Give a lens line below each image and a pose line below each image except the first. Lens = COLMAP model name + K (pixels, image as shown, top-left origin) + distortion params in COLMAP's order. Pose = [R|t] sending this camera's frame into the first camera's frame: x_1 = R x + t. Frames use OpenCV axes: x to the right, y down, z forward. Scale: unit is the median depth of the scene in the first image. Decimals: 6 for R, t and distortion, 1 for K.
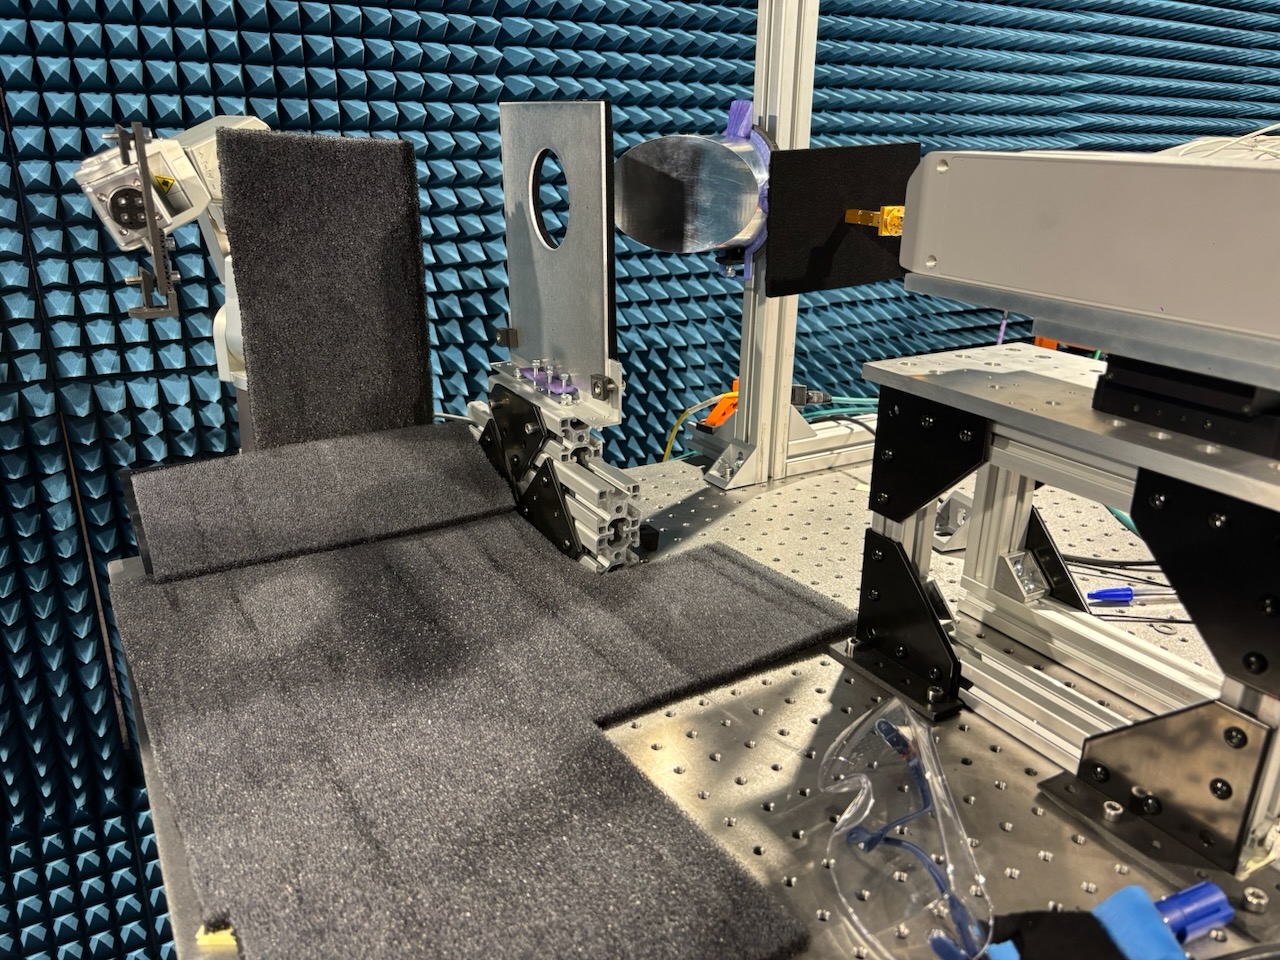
lens RADIAL K [[961.3, 0, 640.0], [0, 961.3, 480.0], [0, 0, 1]] dist [0.062123, -0.141648]
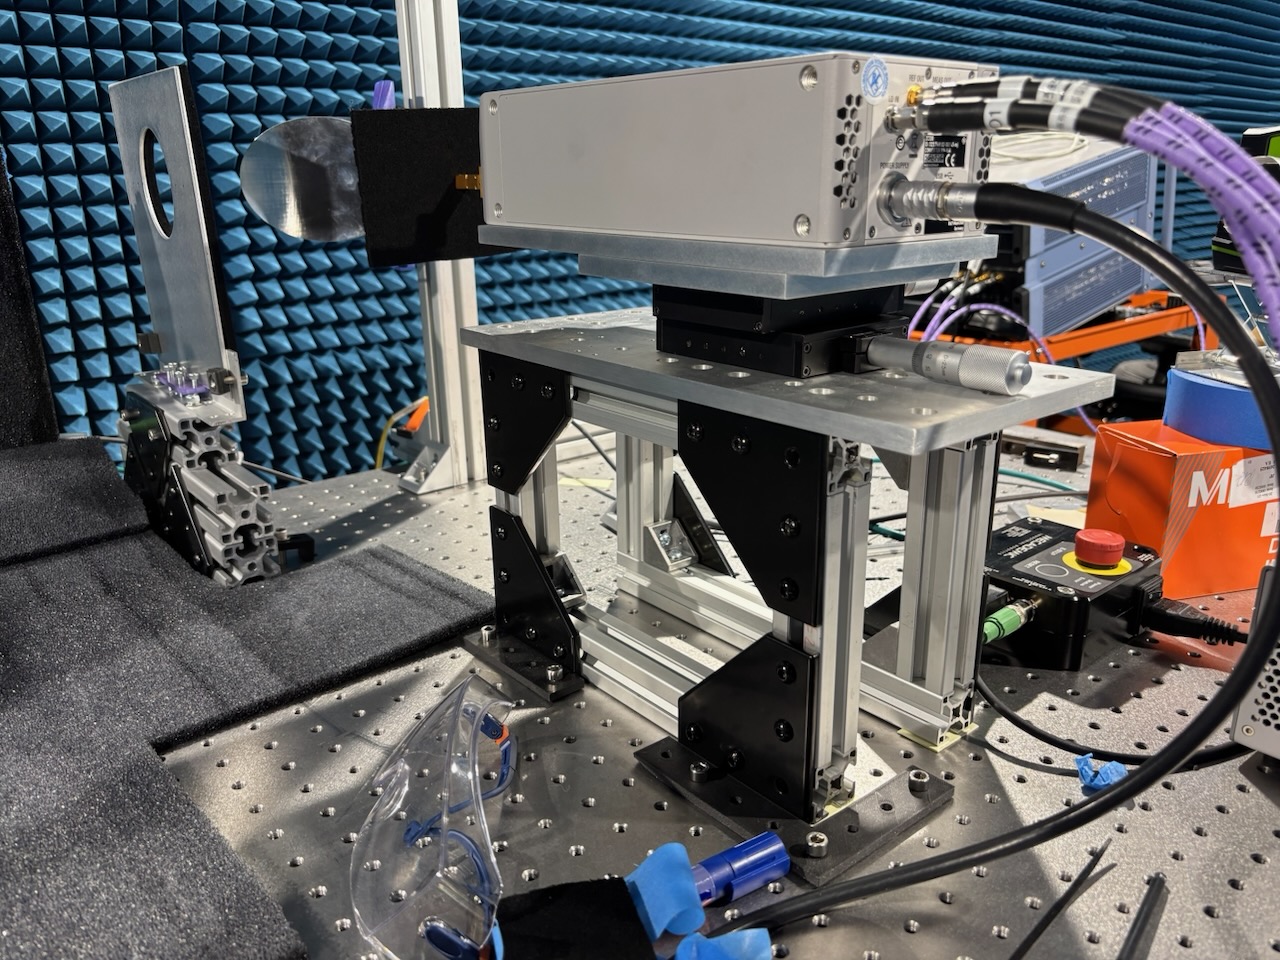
lens RADIAL K [[972.8, 0, 640.0], [0, 972.8, 480.0], [0, 0, 1]] dist [0.007251, -0.062357]
pose [[0.983632, -0.074865, 0.163902, 0.211180], [0.080912, 0.996254, -0.030529, 0.061145], [-0.161003, 0.043291, 0.986004, 0.044812]]
